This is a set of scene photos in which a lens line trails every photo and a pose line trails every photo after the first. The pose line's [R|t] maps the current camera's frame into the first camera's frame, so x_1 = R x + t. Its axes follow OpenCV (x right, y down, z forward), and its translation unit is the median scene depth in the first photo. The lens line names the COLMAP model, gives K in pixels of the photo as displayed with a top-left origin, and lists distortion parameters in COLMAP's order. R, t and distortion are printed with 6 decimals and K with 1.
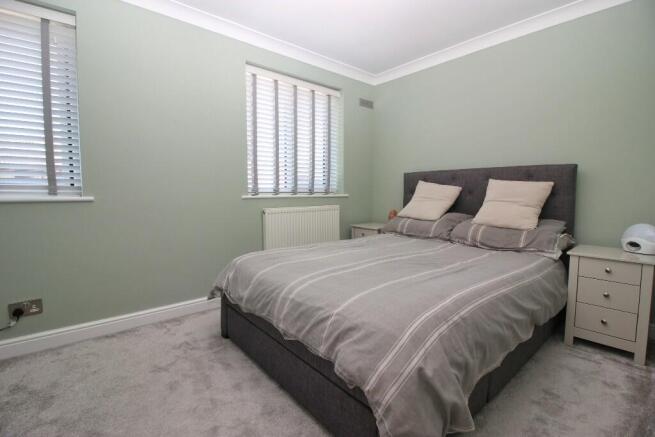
lens RADIAL K [[302.3, 0, 323.9], [0, 302.3, 213.3], [0, 0, 1]] dist [0.002616, -0.016217]
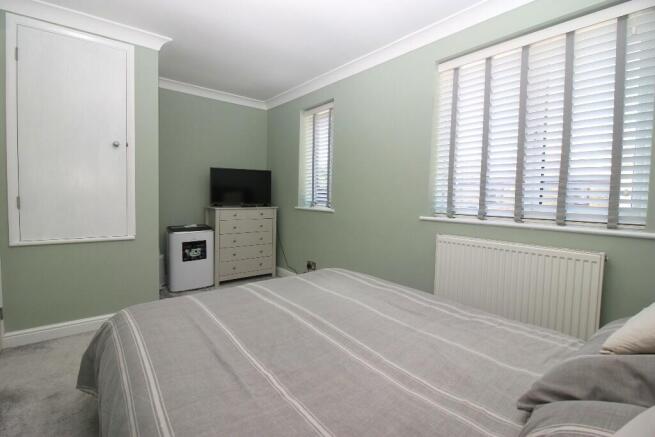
lens RADIAL K [[302.3, 0, 323.9], [0, 302.3, 213.3], [0, 0, 1]] dist [0.002616, -0.016217]
pose [[-0.033775, 0.044631, -0.998432, 0.574542], [-0.108459, 0.992939, 0.048055, -0.072459], [0.993527, 0.109912, -0.028696, 0.681160]]
